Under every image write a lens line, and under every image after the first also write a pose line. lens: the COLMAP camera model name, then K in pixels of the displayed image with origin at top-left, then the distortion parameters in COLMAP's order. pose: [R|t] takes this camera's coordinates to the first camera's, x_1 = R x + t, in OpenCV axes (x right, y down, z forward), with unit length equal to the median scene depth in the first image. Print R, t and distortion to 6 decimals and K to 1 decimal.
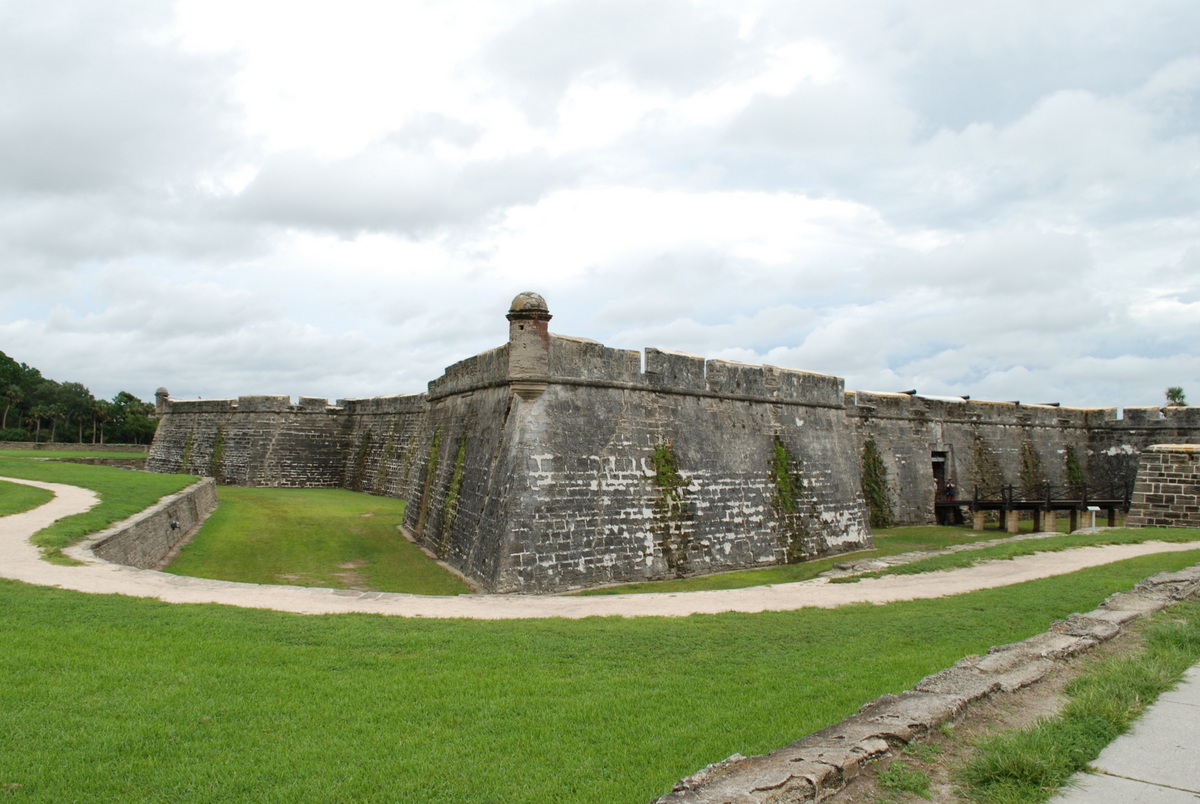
lens RADIAL K [[942.0, 0, 600.9], [0, 942.0, 405.2], [0, 0, 1]] dist [-0.004184, 0.001432]
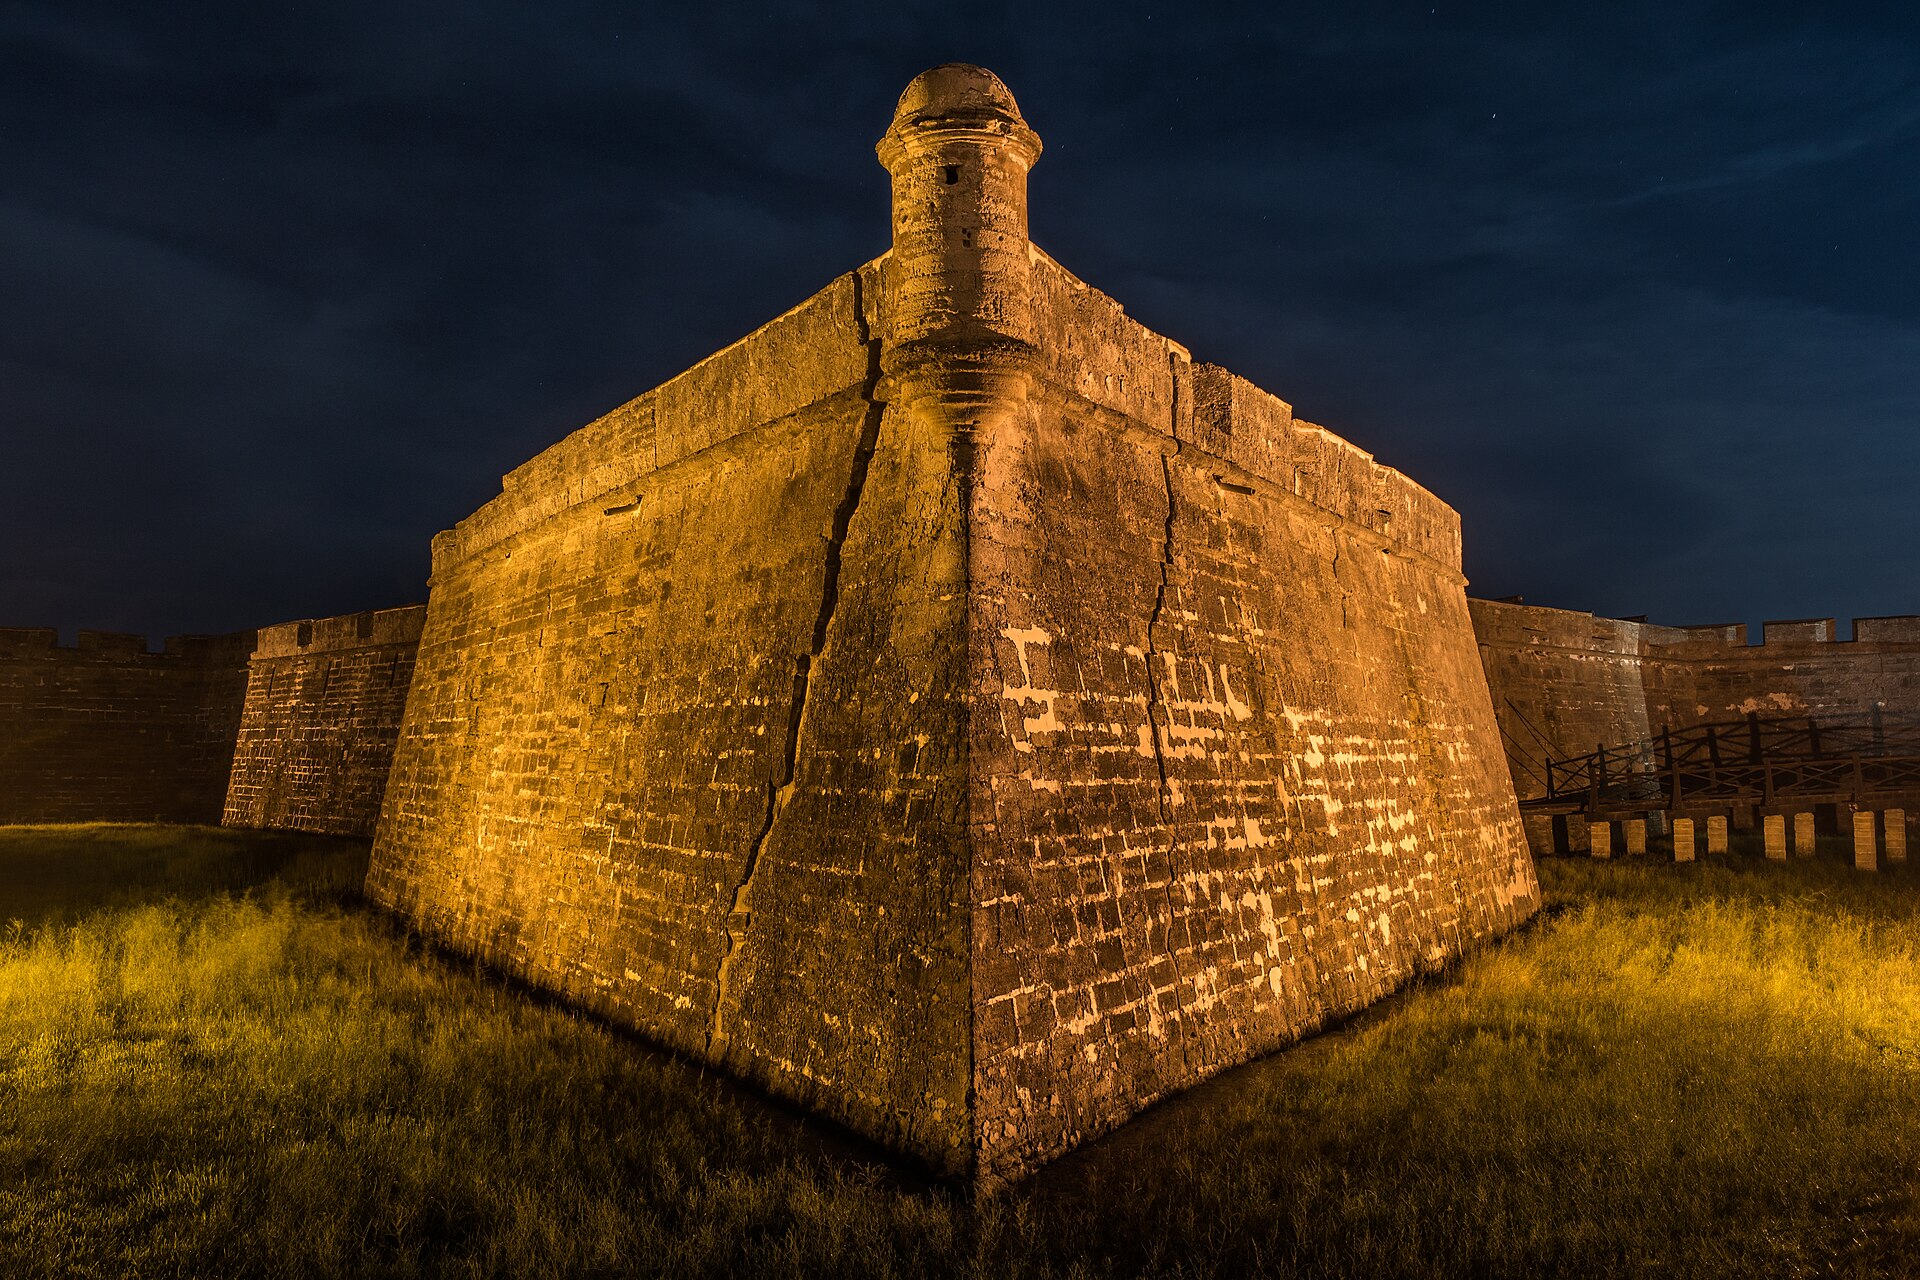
lens RADIAL K [[1578.4, 0, 955.8], [0, 1578.4, 628.5], [0, 0, 1]] dist [0.046214, -0.001526]
pose [[0.981868, -0.007582, 0.189415, -0.162831], [0.013007, 0.999540, -0.027414, 0.061791], [-0.189120, 0.029380, 0.981514, 0.513477]]
